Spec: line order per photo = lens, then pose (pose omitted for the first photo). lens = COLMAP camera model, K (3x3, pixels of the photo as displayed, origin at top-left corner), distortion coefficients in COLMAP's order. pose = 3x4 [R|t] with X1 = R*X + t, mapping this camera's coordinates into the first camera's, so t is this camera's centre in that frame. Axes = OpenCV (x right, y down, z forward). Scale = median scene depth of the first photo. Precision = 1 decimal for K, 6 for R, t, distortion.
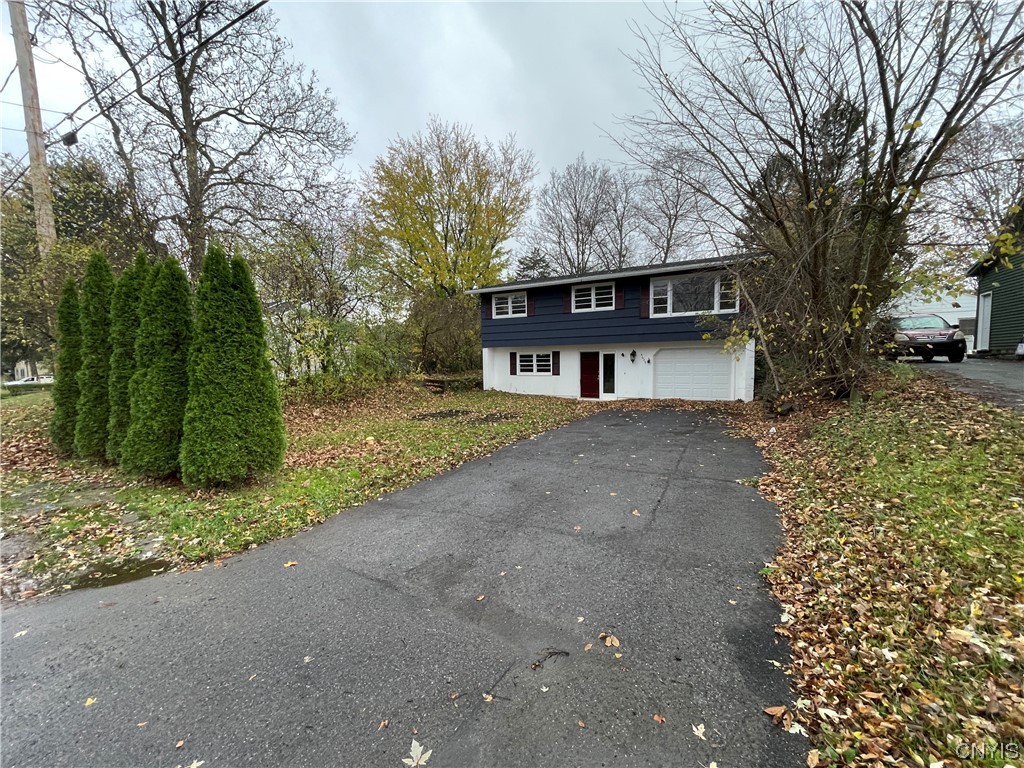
lens RADIAL K [[410.9, 0, 504.3], [0, 410.9, 388.1], [0, 0, 1]] dist [-0.001681, -0.000762]
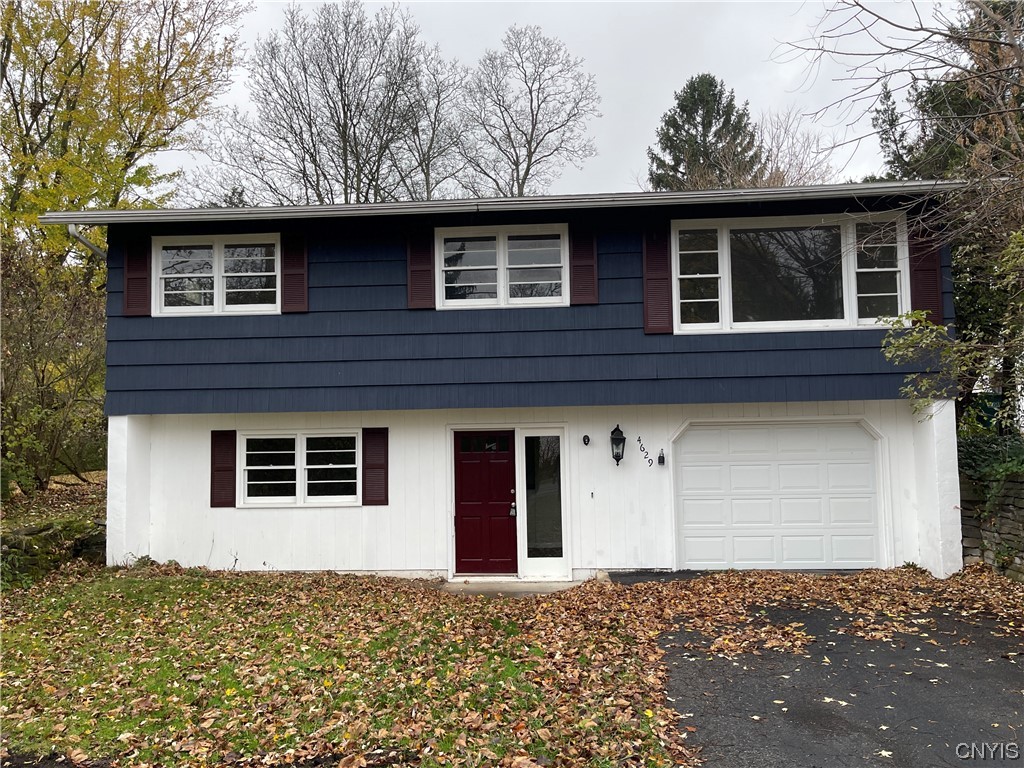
lens RADIAL K [[777.6, 0, 512.4], [0, 777.6, 378.2], [0, 0, 1]] dist [0.030955, -0.025409]
pose [[0.899525, 0.028545, 0.435936, -0.042089], [0.033677, 0.990363, -0.134340, -0.045122], [-0.435570, 0.135523, 0.889895, 0.428590]]
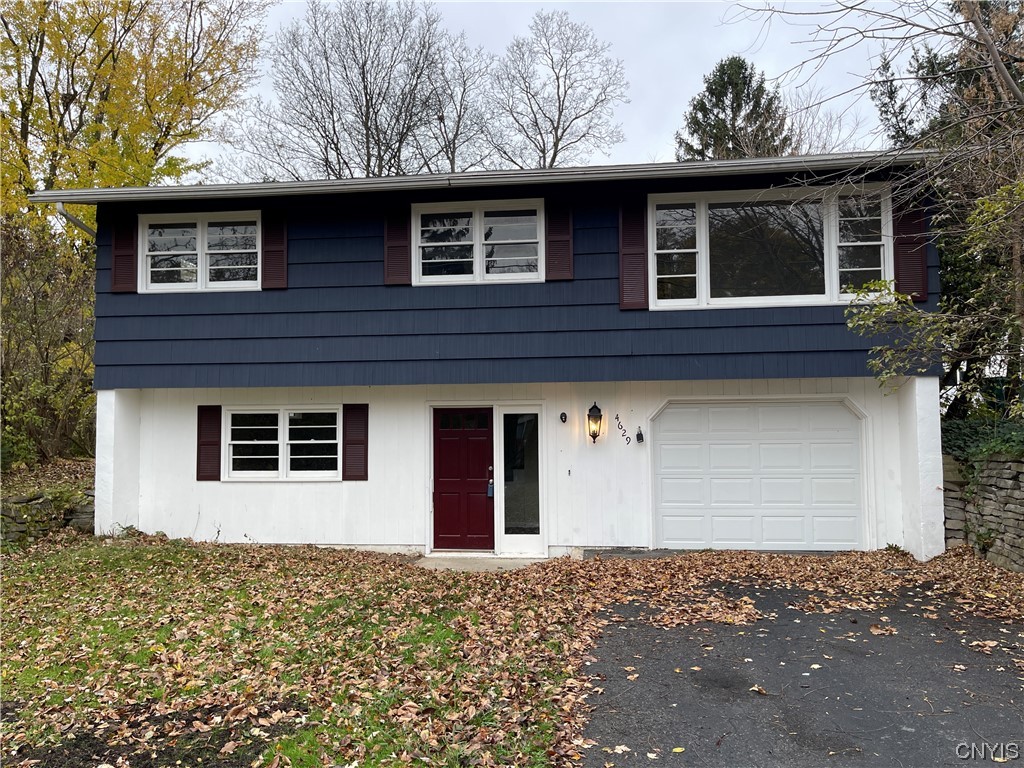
lens RADIAL K [[777.6, 0, 511.5], [0, 777.6, 378.3], [0, 0, 1]] dist [0.030955, -0.025409]
pose [[0.921963, 0.028787, 0.386206, 0.004031], [0.021680, 0.991833, -0.125684, -0.032044], [-0.386670, 0.124249, 0.913810, 0.410393]]
